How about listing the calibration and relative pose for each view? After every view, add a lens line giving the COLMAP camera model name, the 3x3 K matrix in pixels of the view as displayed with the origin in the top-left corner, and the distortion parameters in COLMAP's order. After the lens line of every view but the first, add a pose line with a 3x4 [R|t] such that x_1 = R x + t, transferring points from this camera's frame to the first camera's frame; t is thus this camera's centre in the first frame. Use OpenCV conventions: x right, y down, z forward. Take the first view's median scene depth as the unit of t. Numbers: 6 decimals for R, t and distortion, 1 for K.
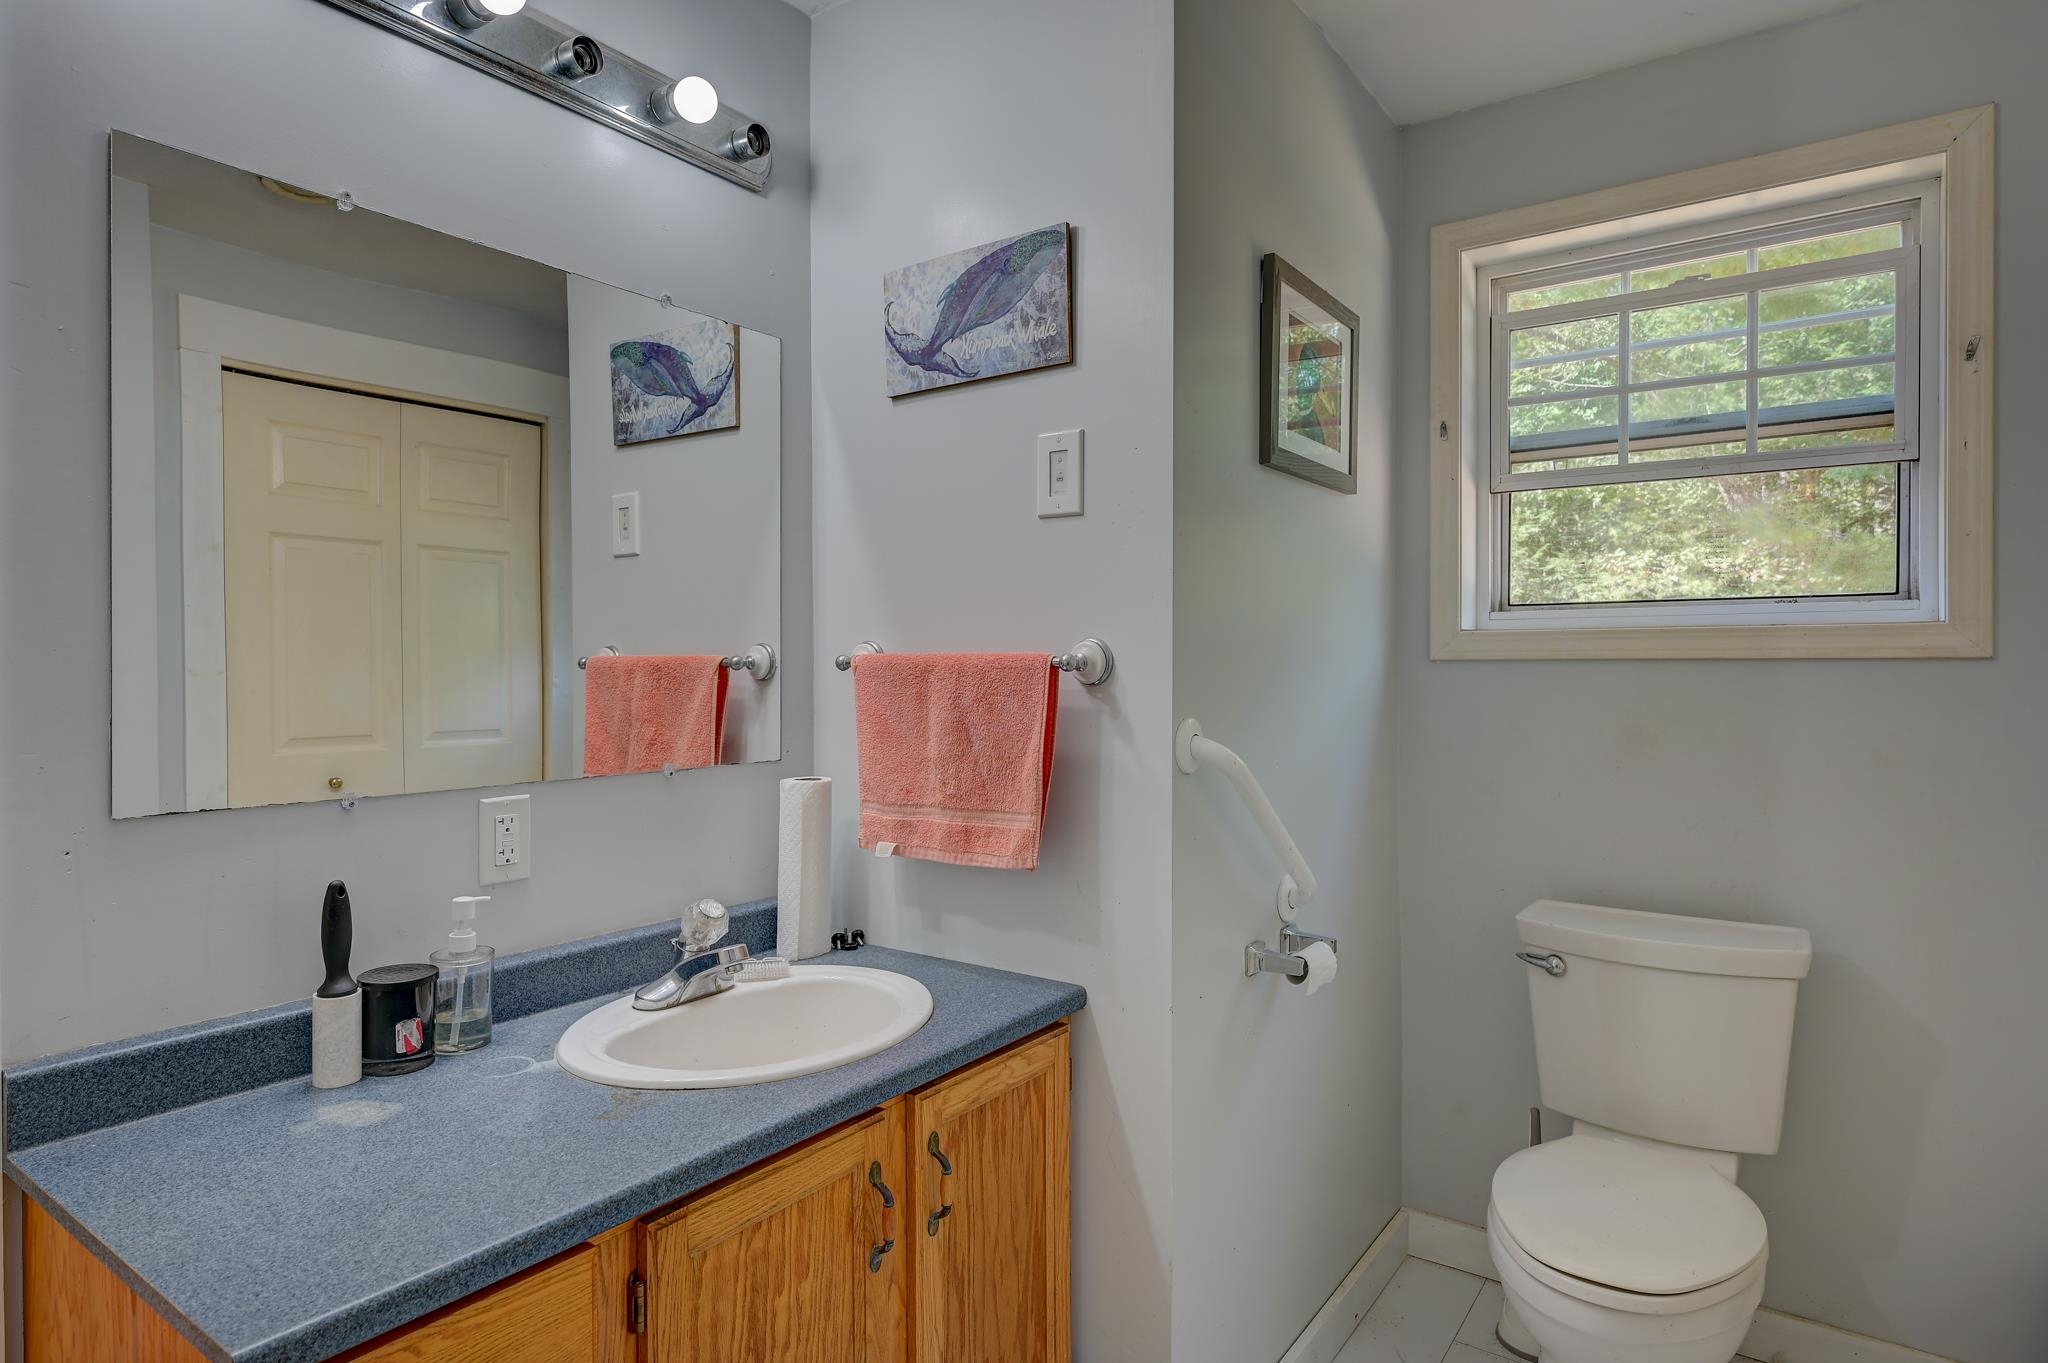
lens RADIAL K [[1123.4, 0, 1022.2], [0, 1123.4, 675.2], [0, 0, 1]] dist [-0.013951, 0.001548]
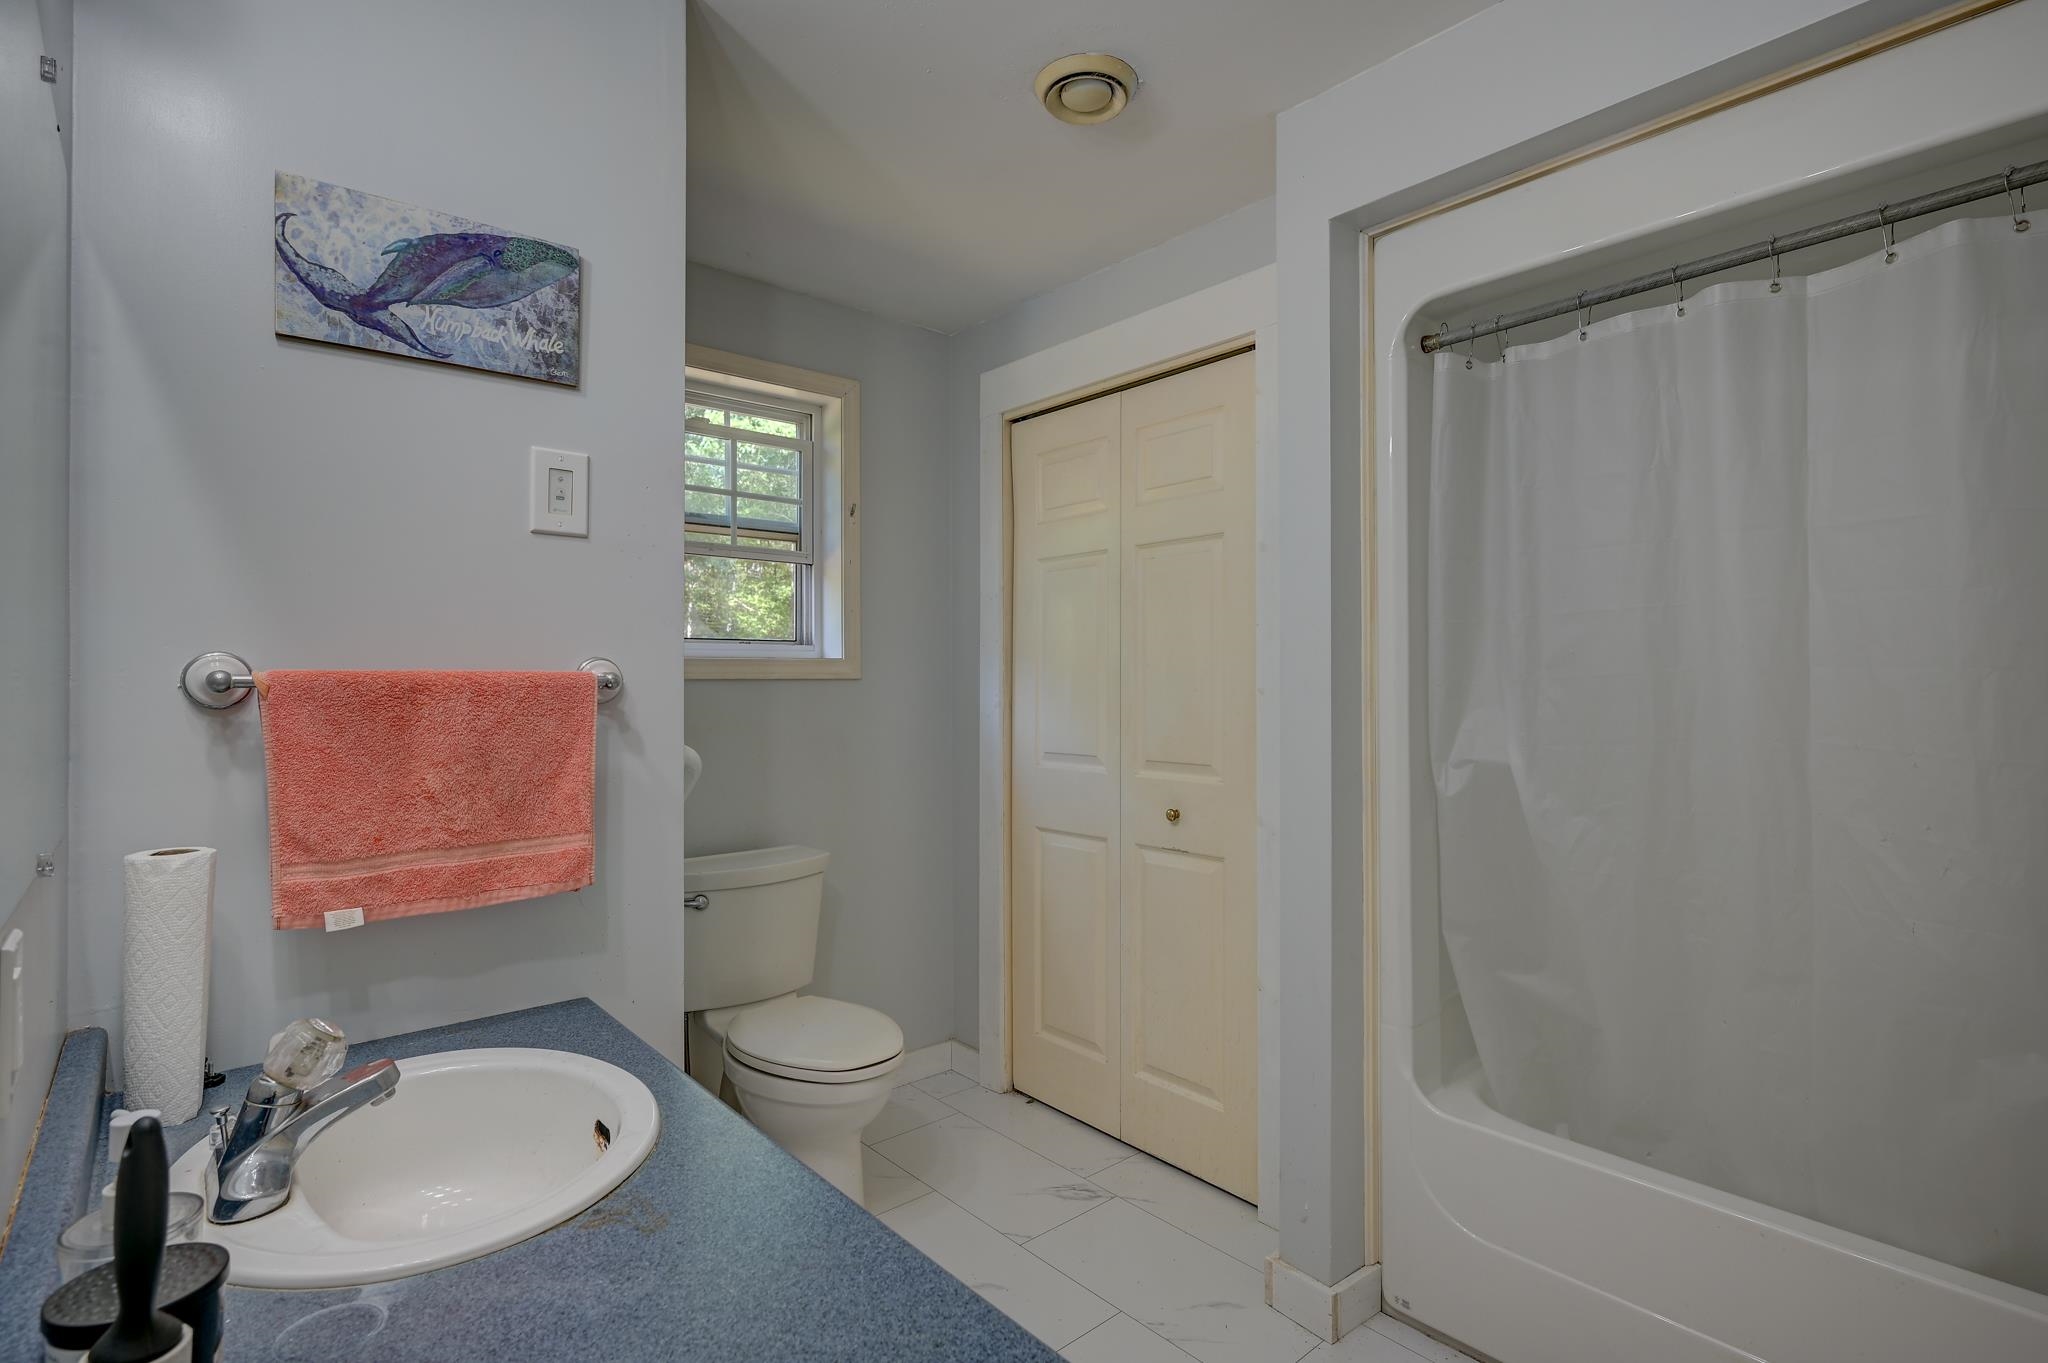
lens RADIAL K [[991.3, 0, 1022.8], [0, 991.3, 677.3], [0, 0, 1]] dist [-0.005854, -0.001052]
pose [[0.224873, 0.004214, 0.974379, -0.699009], [0.015336, 0.999851, -0.007864, -0.001199], [-0.974267, 0.016712, 0.224775, 0.384057]]
